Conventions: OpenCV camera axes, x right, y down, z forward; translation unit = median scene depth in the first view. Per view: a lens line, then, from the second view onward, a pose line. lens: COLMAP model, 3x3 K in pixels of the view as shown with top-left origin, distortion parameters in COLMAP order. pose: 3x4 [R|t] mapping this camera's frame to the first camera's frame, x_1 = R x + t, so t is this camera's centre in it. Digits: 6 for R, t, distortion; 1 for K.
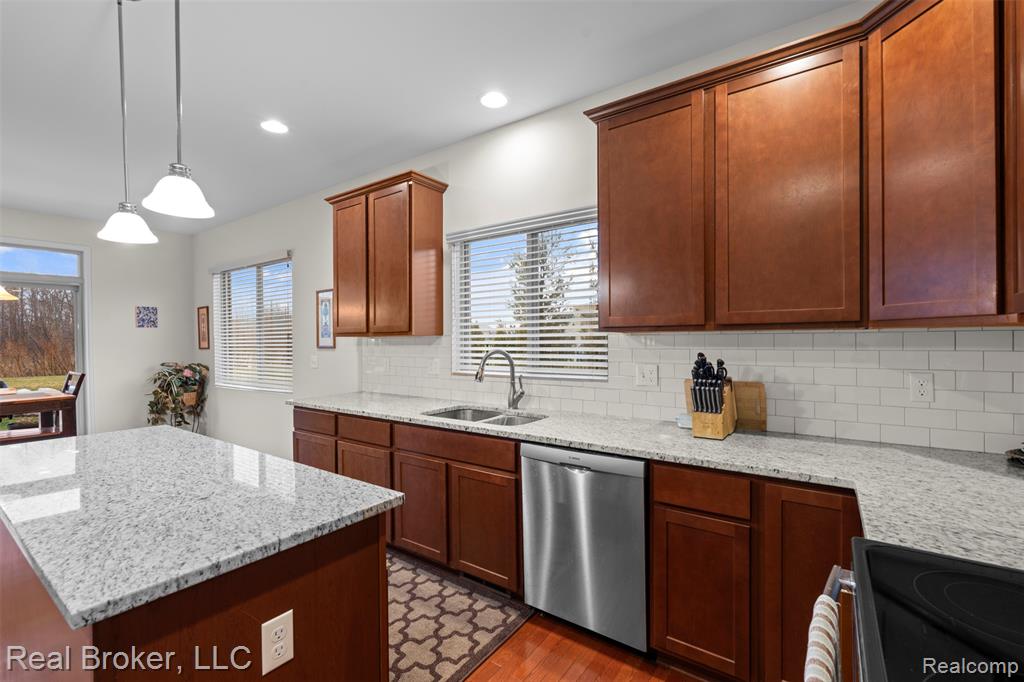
lens RADIAL K [[453.0, 0, 511.4], [0, 453.0, 345.6], [0, 0, 1]] dist [-0.005626, 0.000253]
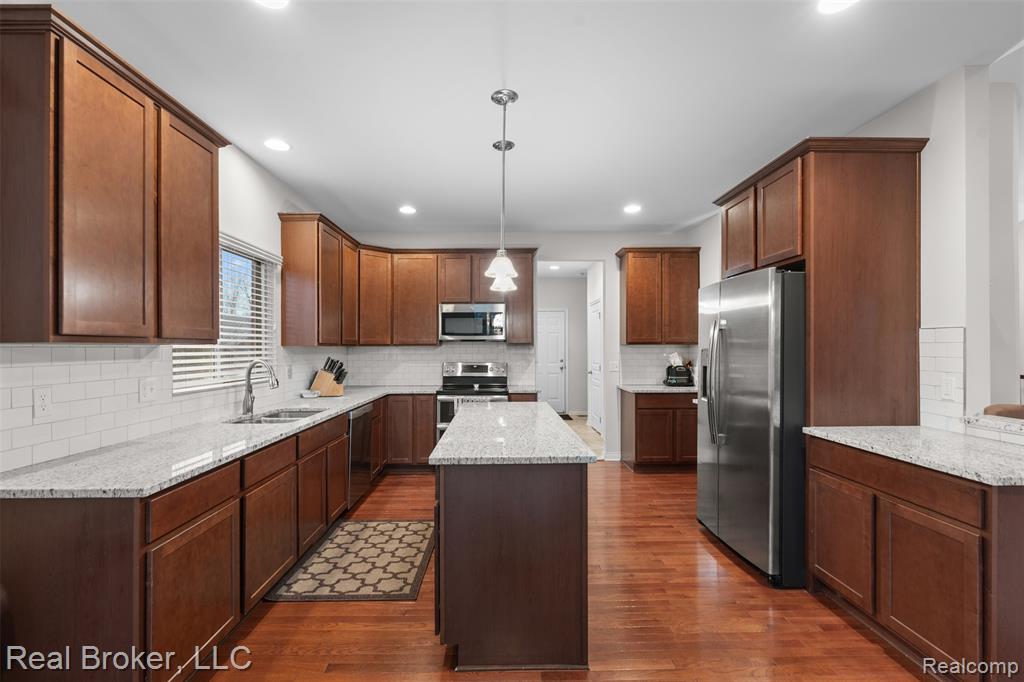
lens RADIAL K [[453.0, 0, 500.8], [0, 453.0, 341.6], [0, 0, 1]] dist [-0.005626, 0.000253]
pose [[-0.595982, 0.022955, 0.802669, -1.843398], [0.019870, 0.999707, -0.013837, -0.010387], [-0.802752, 0.007702, -0.596264, 1.723142]]
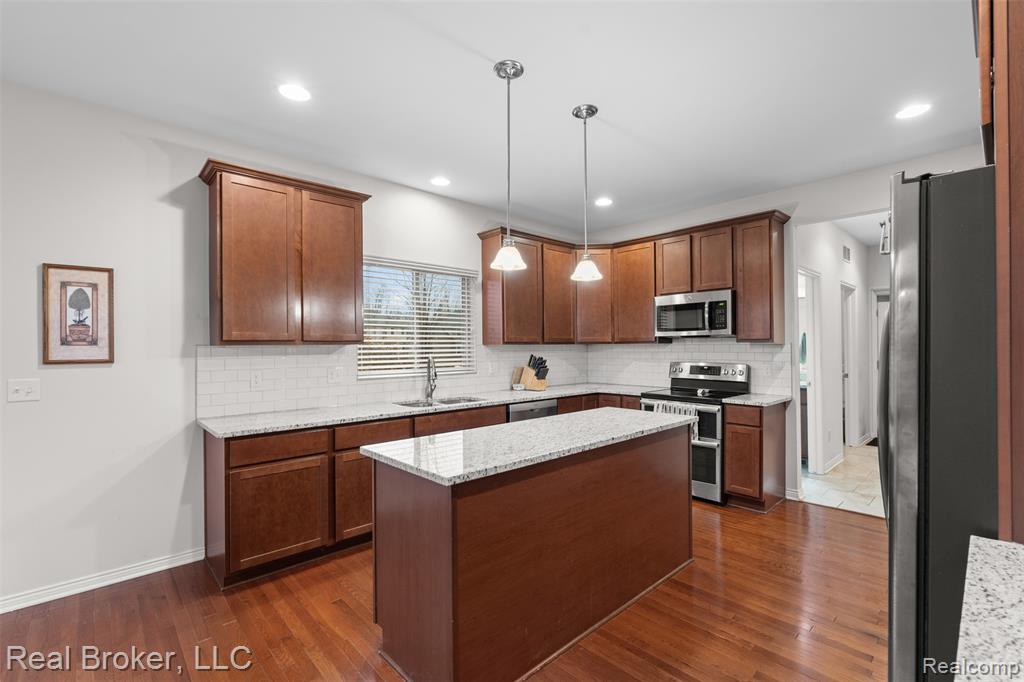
lens RADIAL K [[453.0, 0, 520.1], [0, 453.0, 340.1], [0, 0, 1]] dist [-0.005626, 0.000253]
pose [[0.180246, 0.023315, 0.983345, -1.965494], [0.019085, 0.999448, -0.027195, 0.005390], [-0.983436, 0.023669, 0.179701, 0.698944]]
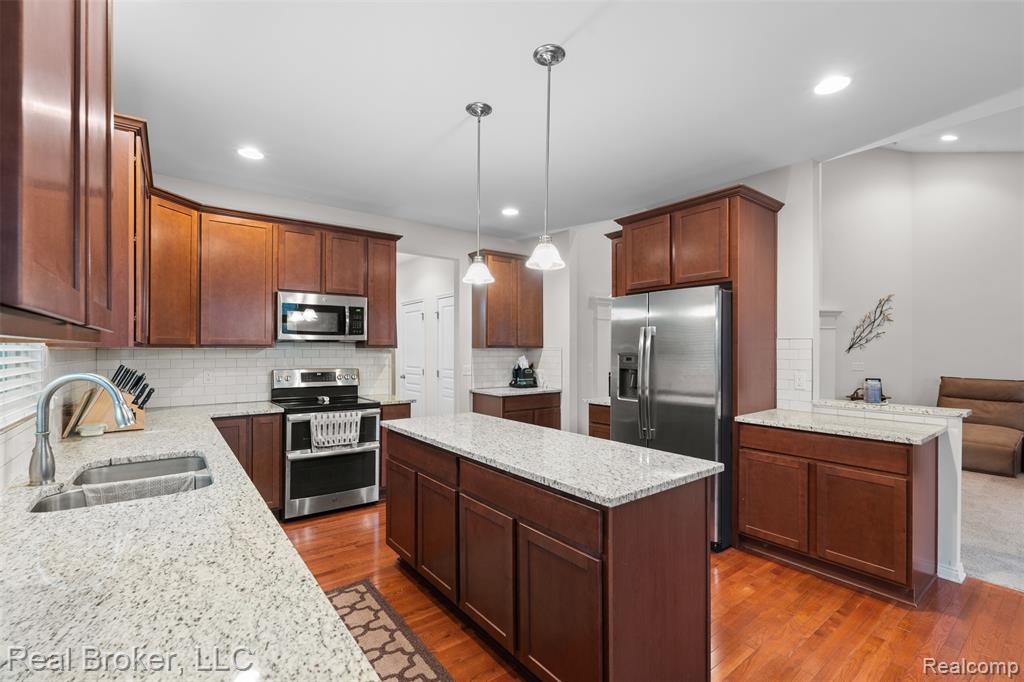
lens RADIAL K [[453.0, 0, 515.1], [0, 453.0, 345.4], [0, 0, 1]] dist [-0.005626, 0.000253]
pose [[-0.957188, 0.010144, 0.289289, -1.049952], [0.010941, 0.999940, 0.001137, -0.029569], [-0.289260, 0.004253, -0.957241, 2.013450]]
